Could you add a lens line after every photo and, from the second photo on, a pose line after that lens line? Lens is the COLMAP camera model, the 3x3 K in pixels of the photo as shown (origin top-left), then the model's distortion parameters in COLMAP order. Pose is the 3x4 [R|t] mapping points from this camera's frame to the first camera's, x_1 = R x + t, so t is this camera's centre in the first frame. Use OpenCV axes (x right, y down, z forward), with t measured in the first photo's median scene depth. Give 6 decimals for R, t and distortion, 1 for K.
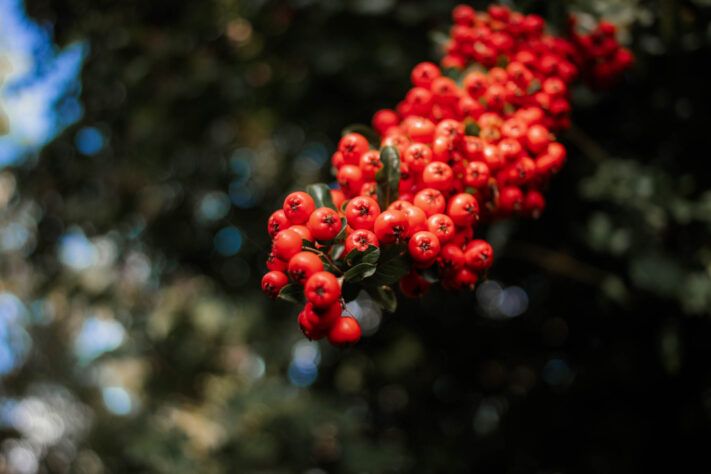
lens RADIAL K [[583.3, 0, 355.5], [0, 583.3, 237.0], [0, 0, 1]] dist [0.001704, 0.000503]
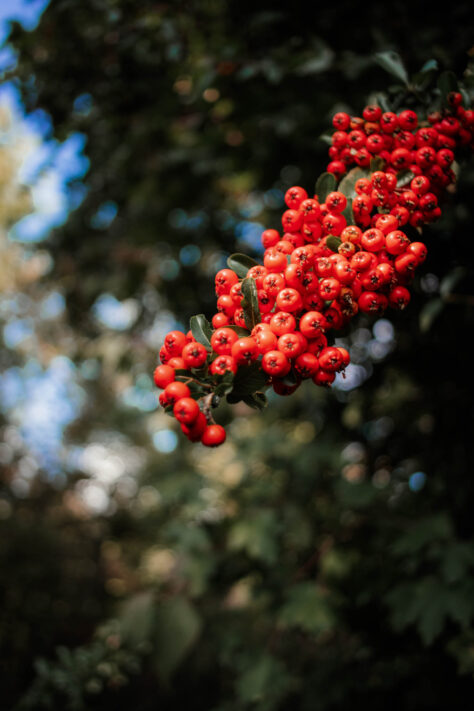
lens RADIAL K [[558.9, 0, 237.0], [0, 558.9, 355.5], [0, 0, 1]] dist [0.004845, 0.000629]
pose [[0.971532, -0.095037, -0.217011, 0.277465], [0.121901, 0.985981, 0.113939, -0.134968], [0.203140, -0.137150, 0.969497, -0.174773]]
